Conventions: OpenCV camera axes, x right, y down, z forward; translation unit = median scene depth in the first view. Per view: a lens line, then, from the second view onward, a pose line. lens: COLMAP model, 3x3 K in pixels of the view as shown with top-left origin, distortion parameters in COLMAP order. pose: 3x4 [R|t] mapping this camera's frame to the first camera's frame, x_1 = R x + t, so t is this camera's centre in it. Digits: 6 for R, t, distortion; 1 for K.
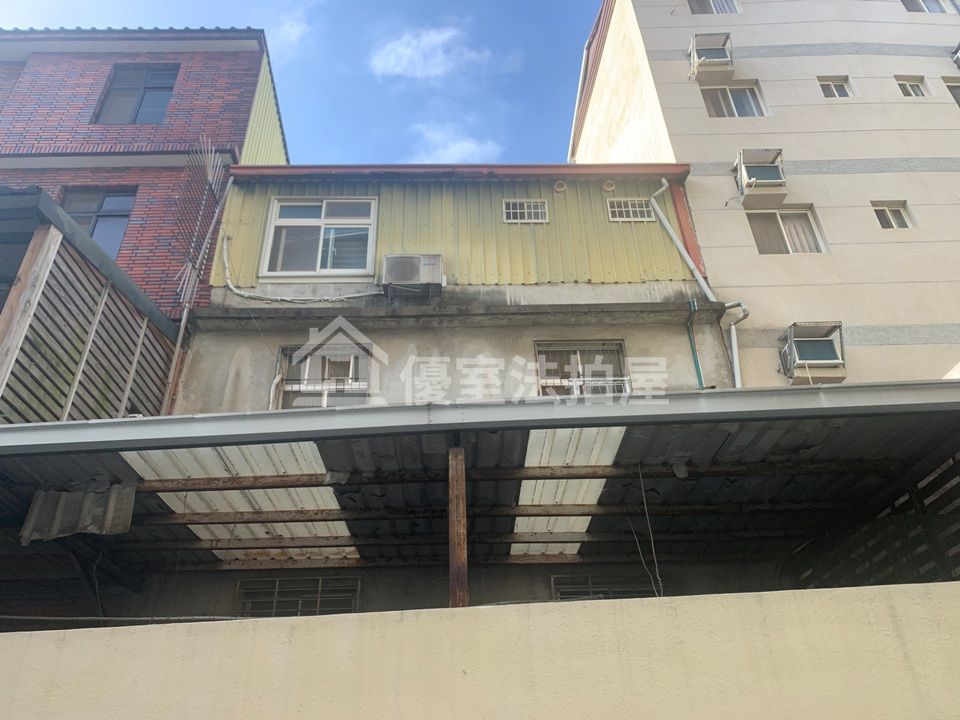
lens RADIAL K [[741.6, 0, 473.6], [0, 741.6, 373.0], [0, 0, 1]] dist [0.010917, -0.015972]
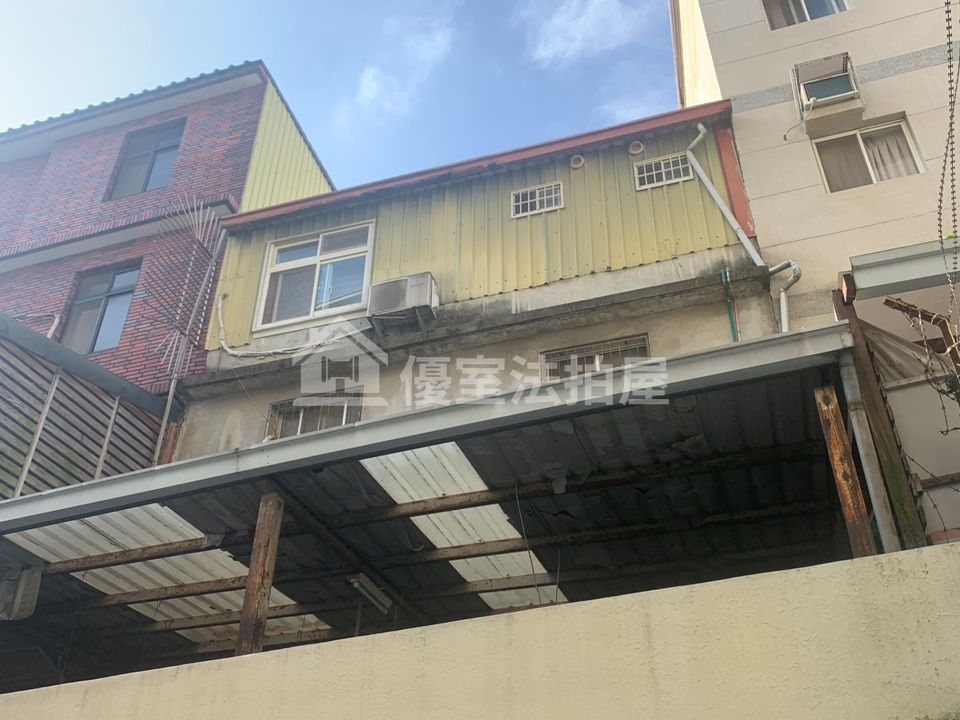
lens RADIAL K [[945.4, 0, 484.1], [0, 945.4, 358.2], [0, 0, 1]] dist [0.054451, -0.129746]
pose [[0.949852, -0.161602, -0.267704, 0.293816], [0.147364, 0.986415, -0.072591, 0.029857], [0.275798, 0.029501, 0.960763, -0.045473]]
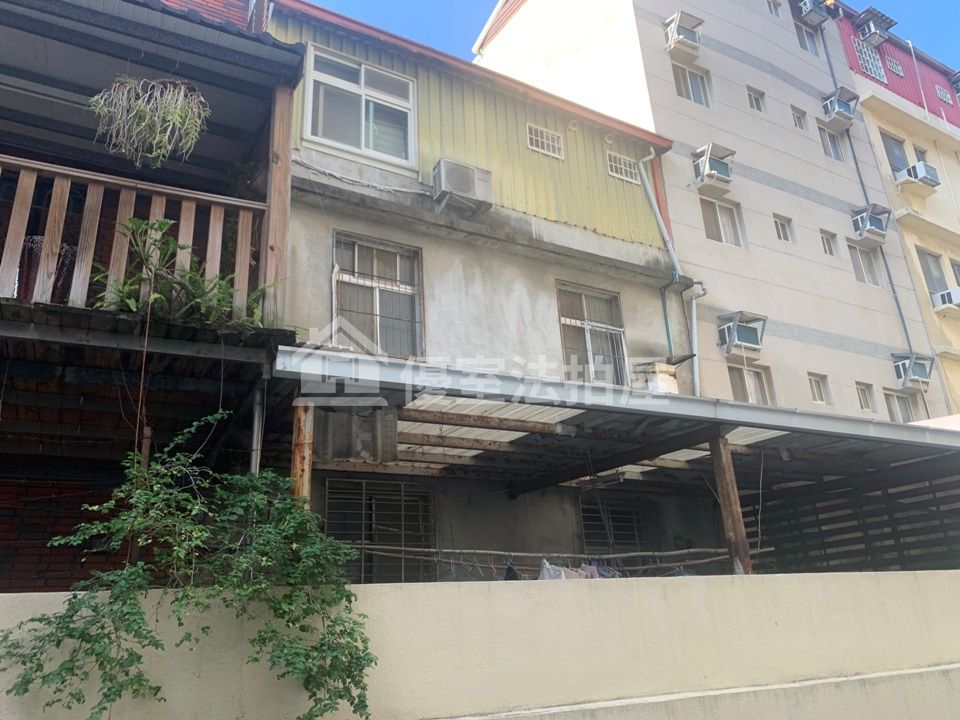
lens RADIAL K [[741.0, 0, 478.6], [0, 741.0, 362.7], [0, 0, 1]] dist [0.032882, -0.052941]
pose [[0.872837, 0.153398, 0.463276, -0.484625], [-0.241723, 0.960574, 0.137359, -0.044854], [-0.423940, -0.231876, 0.875505, 0.058438]]
